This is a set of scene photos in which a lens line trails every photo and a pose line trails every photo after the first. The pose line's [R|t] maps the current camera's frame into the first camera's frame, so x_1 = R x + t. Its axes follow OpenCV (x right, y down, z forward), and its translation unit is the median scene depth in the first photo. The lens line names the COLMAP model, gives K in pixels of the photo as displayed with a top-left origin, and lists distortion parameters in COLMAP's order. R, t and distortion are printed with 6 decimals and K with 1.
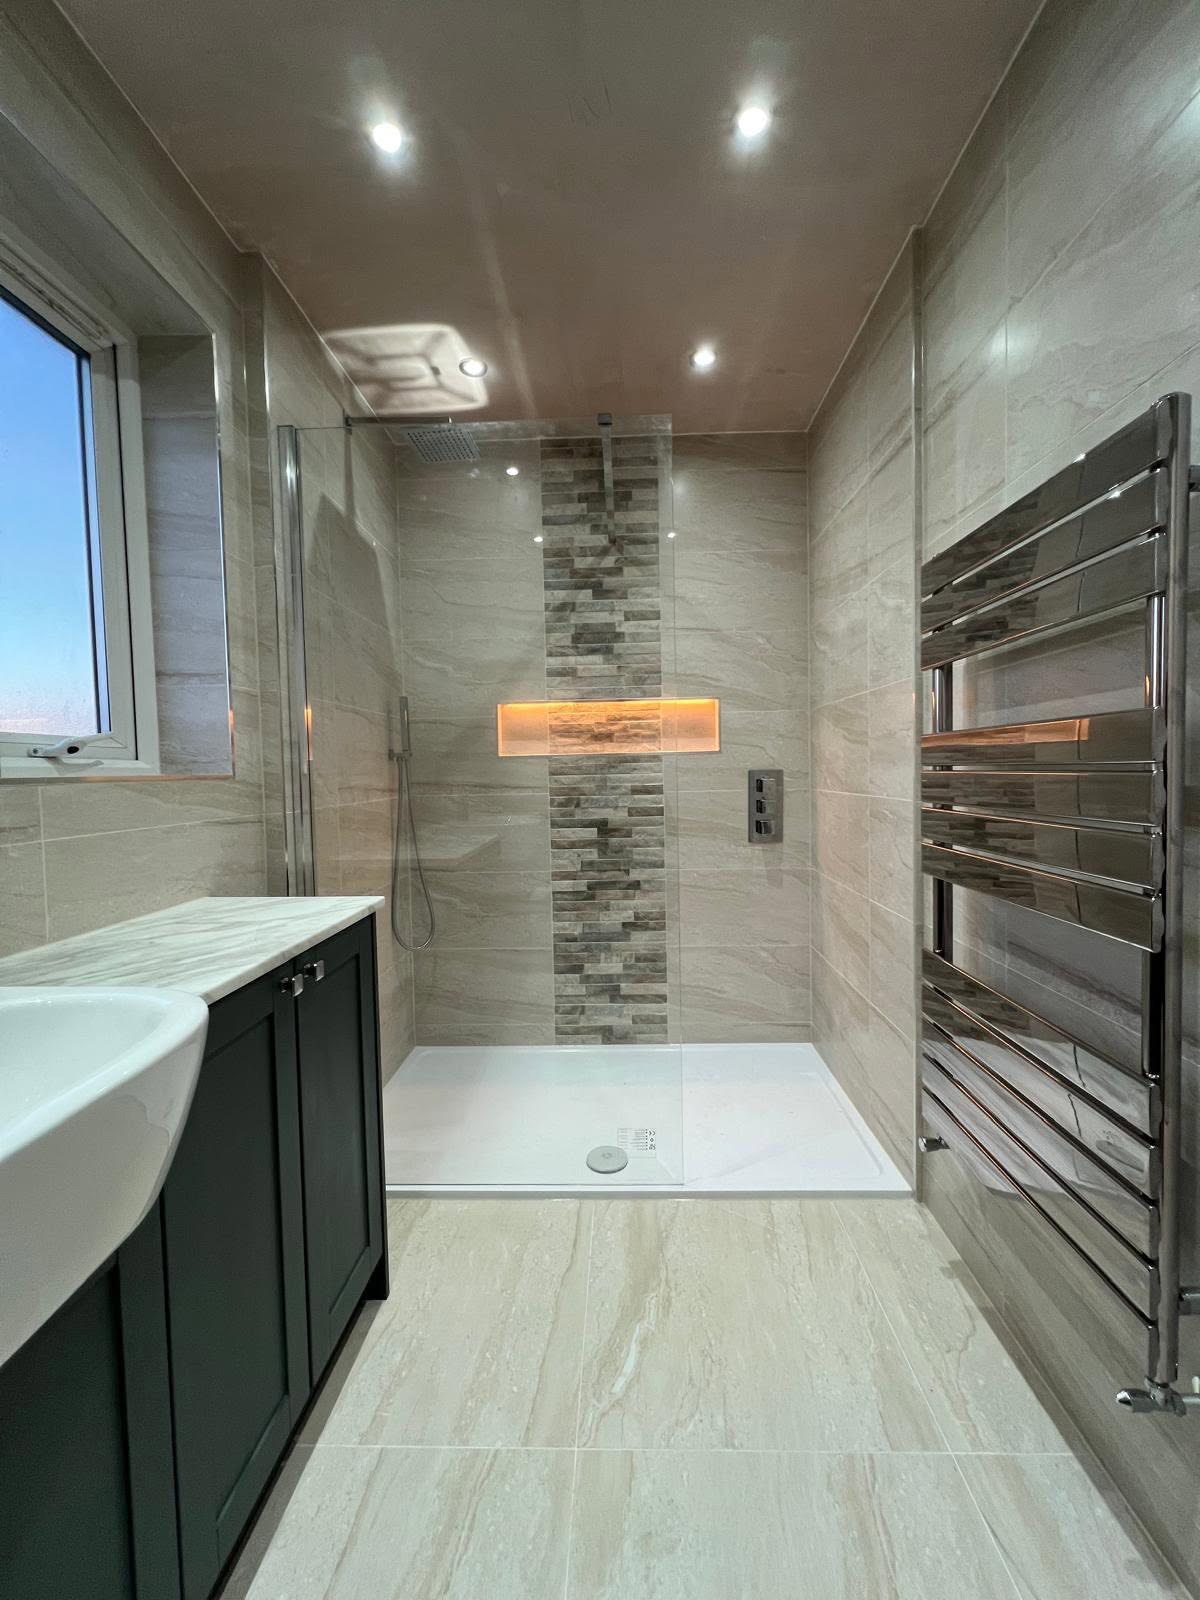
lens RADIAL K [[639.2, 0, 604.0], [0, 639.2, 795.0], [0, 0, 1]] dist [-0.001083, -0.000163]
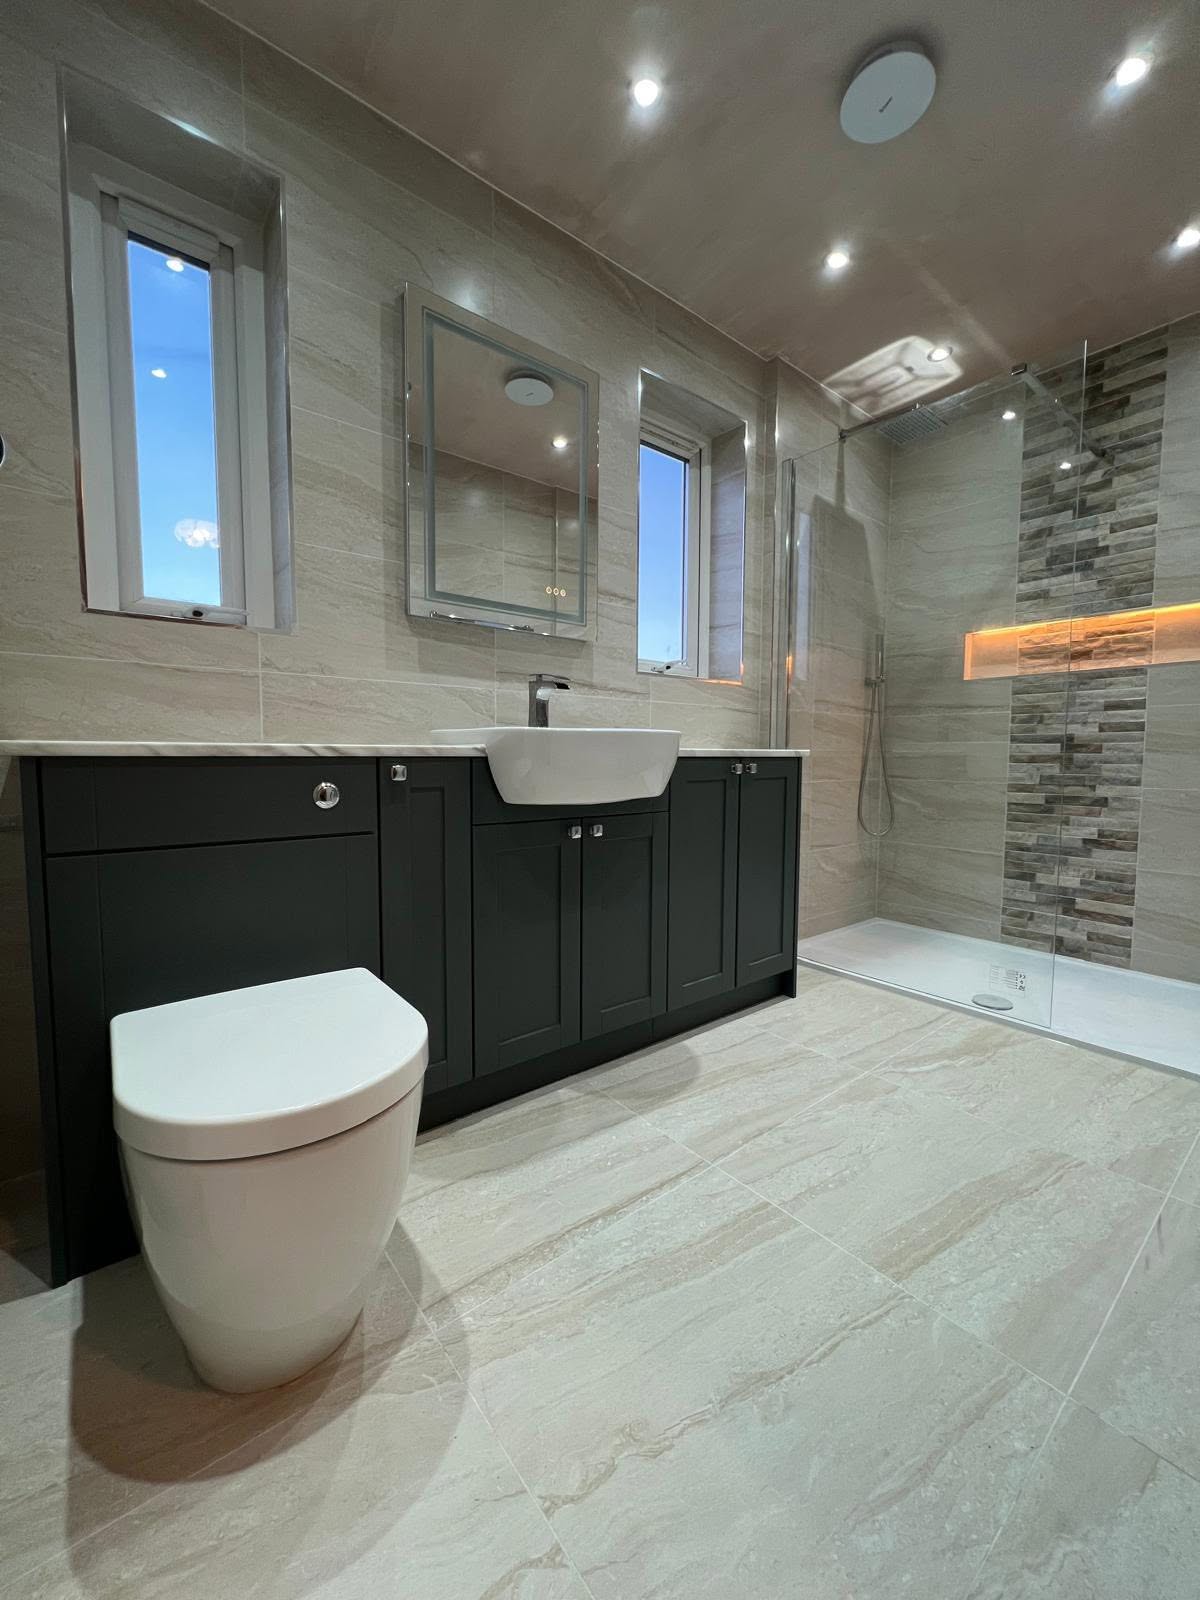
lens RADIAL K [[639.2, 0, 603.3], [0, 639.2, 799.7], [0, 0, 1]] dist [-0.001083, -0.000163]
pose [[0.652804, 0.076646, -0.753640, 0.297893], [-0.049953, 0.997058, 0.058133, 0.121306], [0.755878, -0.000303, 0.654712, -0.241894]]
